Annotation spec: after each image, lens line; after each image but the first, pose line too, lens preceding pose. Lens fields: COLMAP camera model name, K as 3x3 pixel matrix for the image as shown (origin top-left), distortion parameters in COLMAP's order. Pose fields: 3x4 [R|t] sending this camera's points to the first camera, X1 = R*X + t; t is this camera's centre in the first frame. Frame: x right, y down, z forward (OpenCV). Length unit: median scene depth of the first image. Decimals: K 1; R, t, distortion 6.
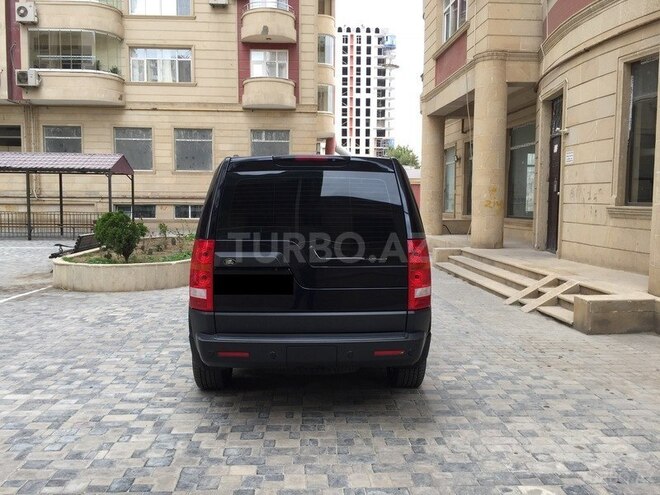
lens RADIAL K [[566.8, 0, 328.7], [0, 566.8, 246.3], [0, 0, 1]] dist [0.100563, -0.137951]
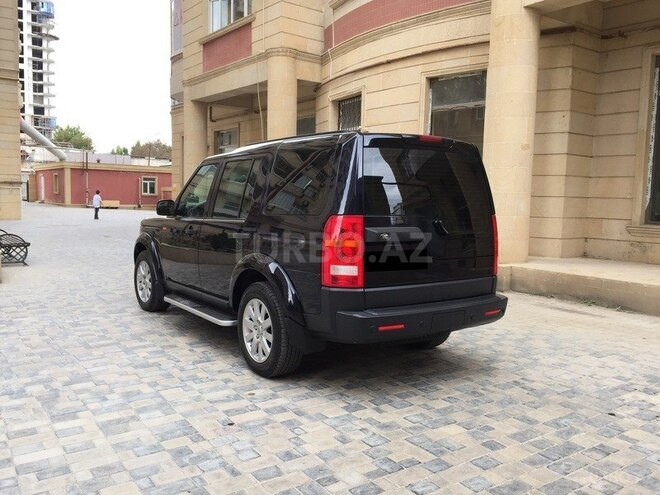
lens RADIAL K [[566.8, 0, 328.7], [0, 566.8, 246.3], [0, 0, 1]] dist [0.100563, -0.137951]
pose [[0.839279, -0.032549, 0.542725, -0.546031], [0.023478, 0.999445, 0.023633, 0.012236], [-0.543193, -0.007093, 0.839578, 0.141974]]
